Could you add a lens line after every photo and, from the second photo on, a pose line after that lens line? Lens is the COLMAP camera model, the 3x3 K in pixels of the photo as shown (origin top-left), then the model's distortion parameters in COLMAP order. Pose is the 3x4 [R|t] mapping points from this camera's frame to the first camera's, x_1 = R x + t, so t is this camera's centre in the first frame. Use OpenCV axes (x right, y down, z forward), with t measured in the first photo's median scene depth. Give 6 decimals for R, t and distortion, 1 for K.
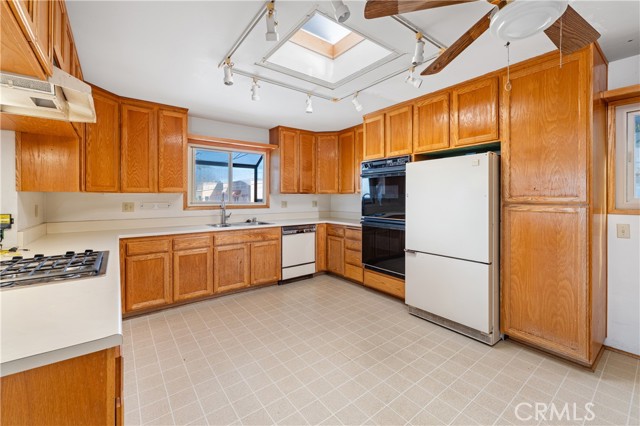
lens RADIAL K [[263.3, 0, 323.1], [0, 263.3, 196.2], [0, 0, 1]] dist [0.000179, -0.000061]
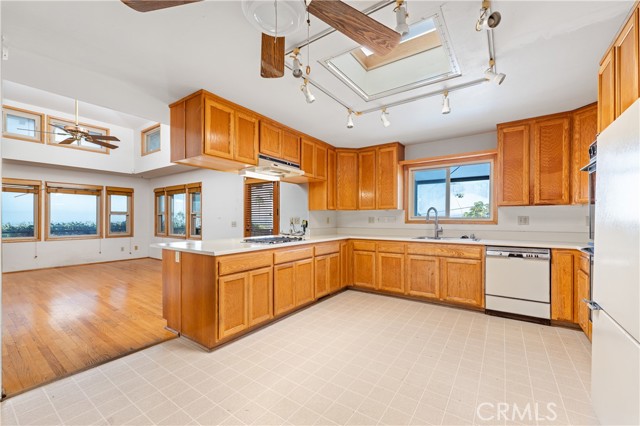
lens RADIAL K [[263.3, 0, 320.7], [0, 263.3, 218.1], [0, 0, 1]] dist [0.000179, -0.000061]
pose [[0.291251, -0.002055, -0.956644, 0.516437], [0.006450, 0.999979, -0.000184, 0.025393], [0.956625, -0.006116, 0.291259, 0.257762]]
